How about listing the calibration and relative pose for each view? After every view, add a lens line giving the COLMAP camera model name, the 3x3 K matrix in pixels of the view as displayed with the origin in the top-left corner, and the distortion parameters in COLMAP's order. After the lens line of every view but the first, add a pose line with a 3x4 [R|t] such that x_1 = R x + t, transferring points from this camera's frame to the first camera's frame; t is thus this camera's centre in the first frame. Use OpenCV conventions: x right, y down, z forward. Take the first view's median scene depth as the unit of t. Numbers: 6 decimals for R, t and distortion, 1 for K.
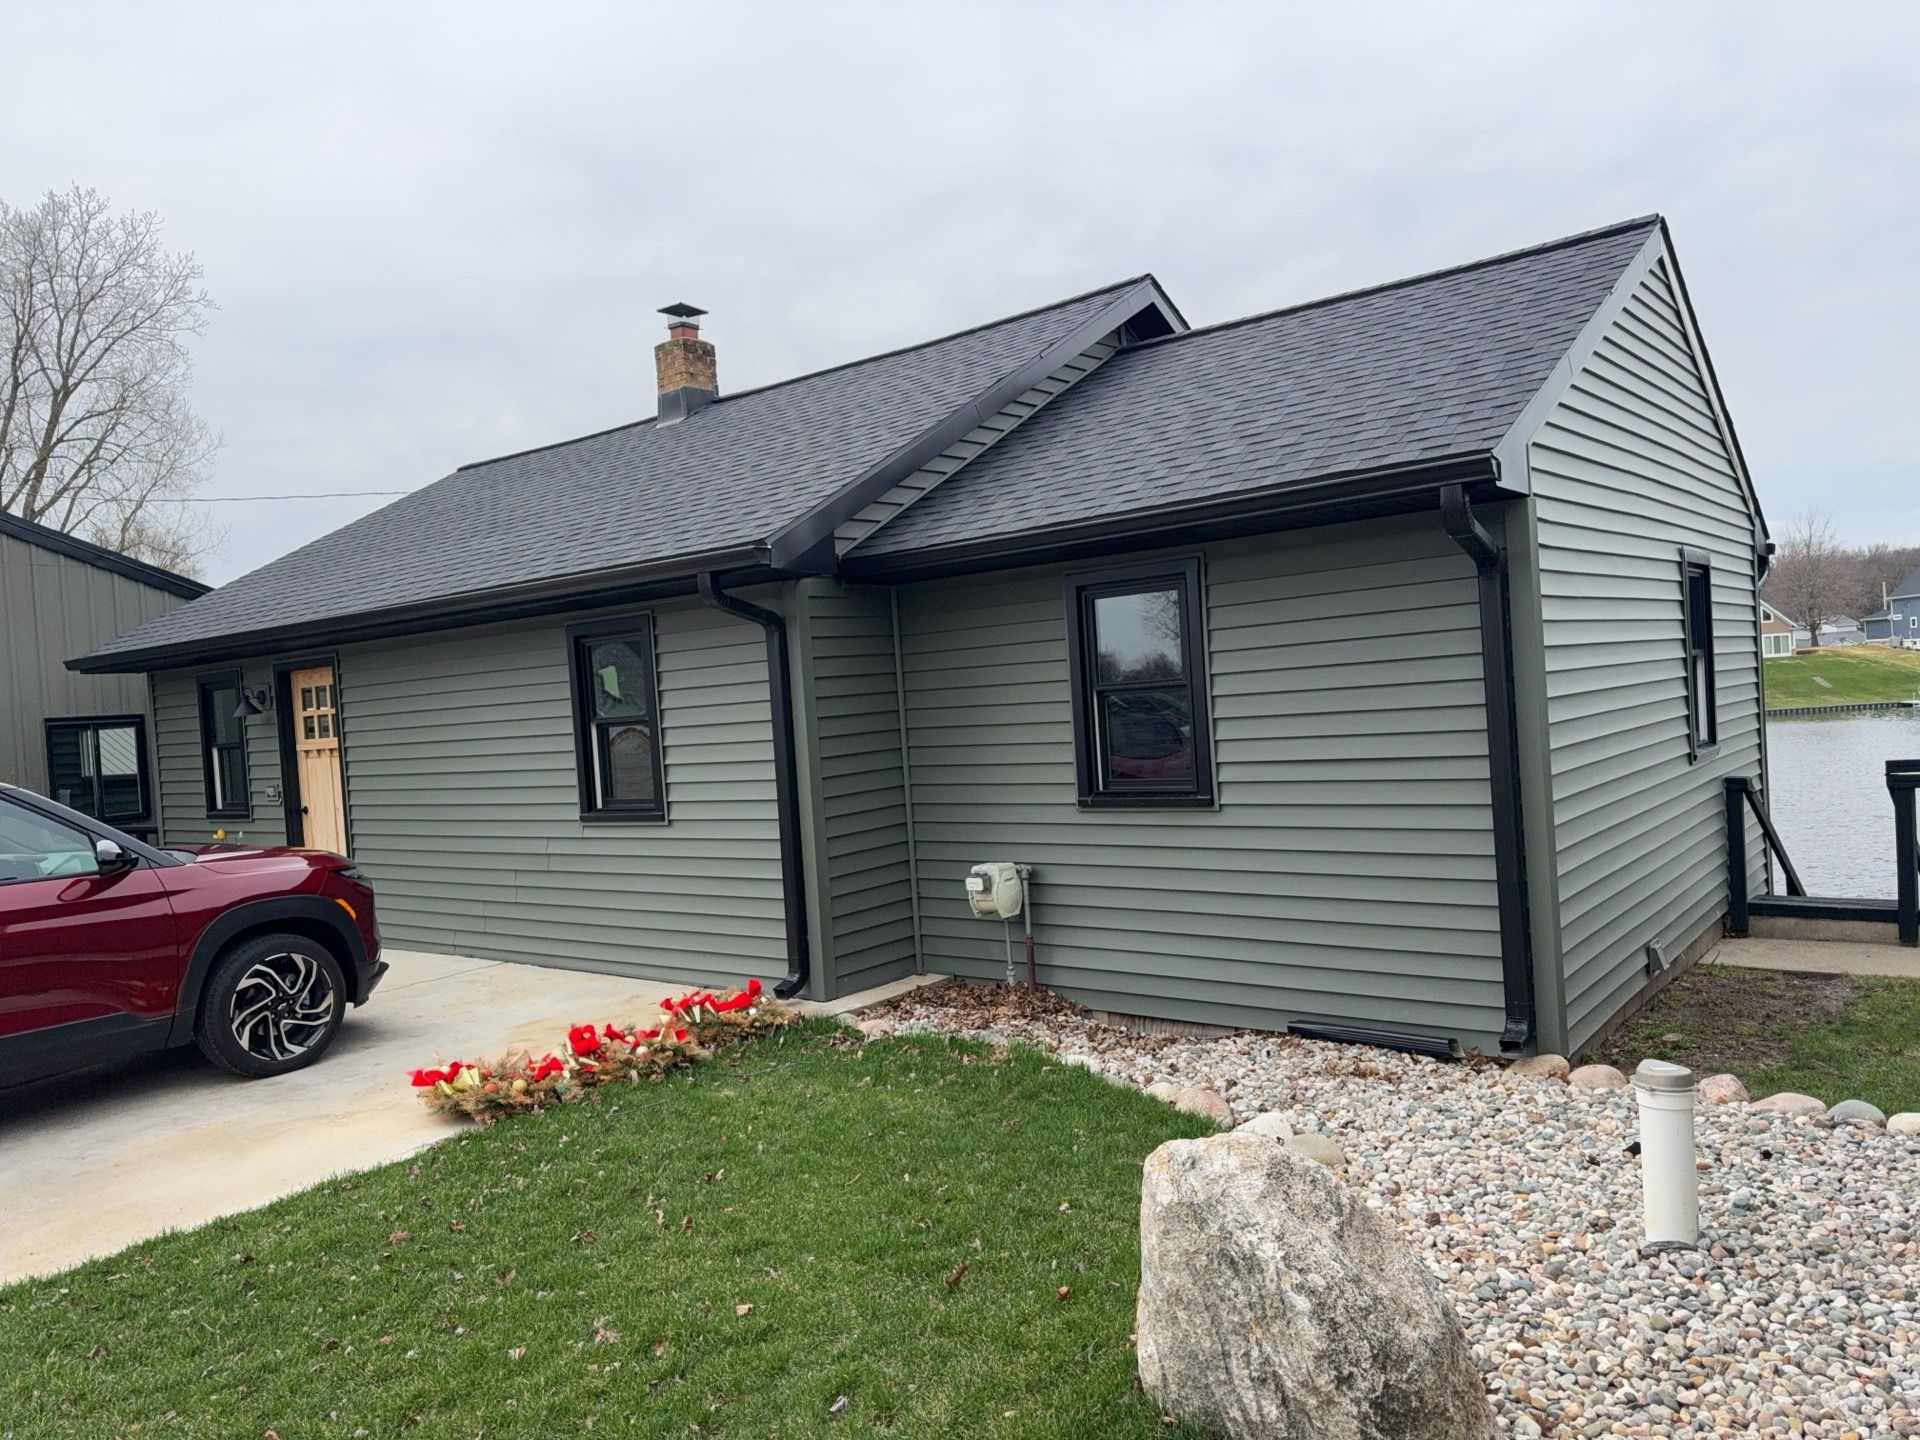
lens RADIAL K [[1283.5, 0, 1000.5], [0, 1283.5, 705.3], [0, 0, 1]] dist [0.068513, -0.068381]
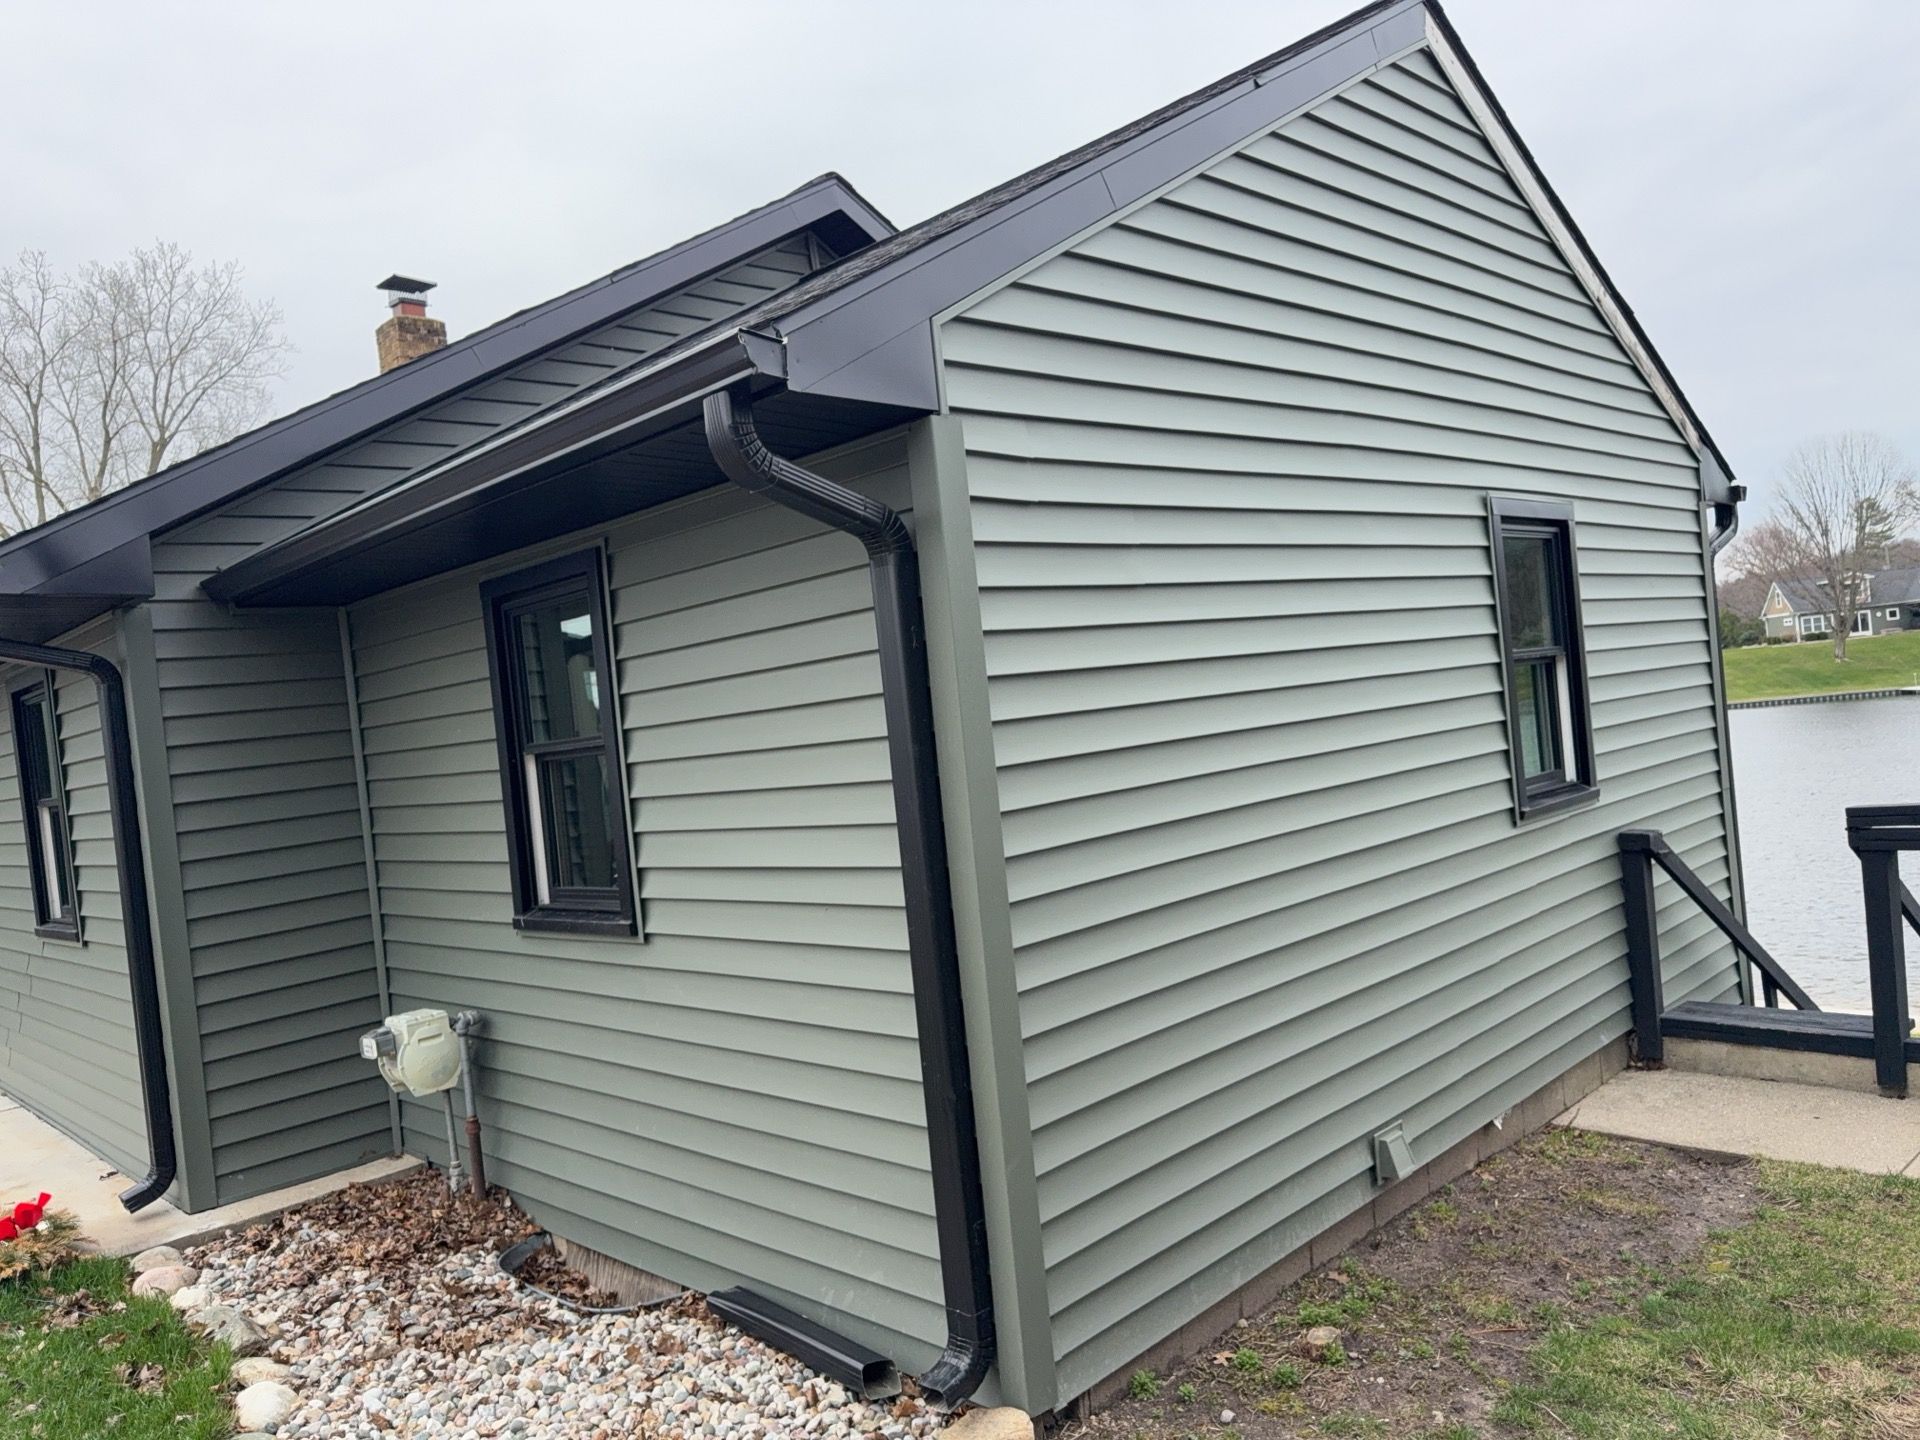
lens RADIAL K [[1317.8, 0, 960.0], [0, 1317.8, 720.0], [0, 0, 1]] dist [0.066891, -0.068151]
pose [[0.992231, -0.037791, -0.118533, 0.321345], [0.038503, 0.999252, 0.003724, -0.019902], [0.118303, -0.008259, 0.992943, 0.289964]]
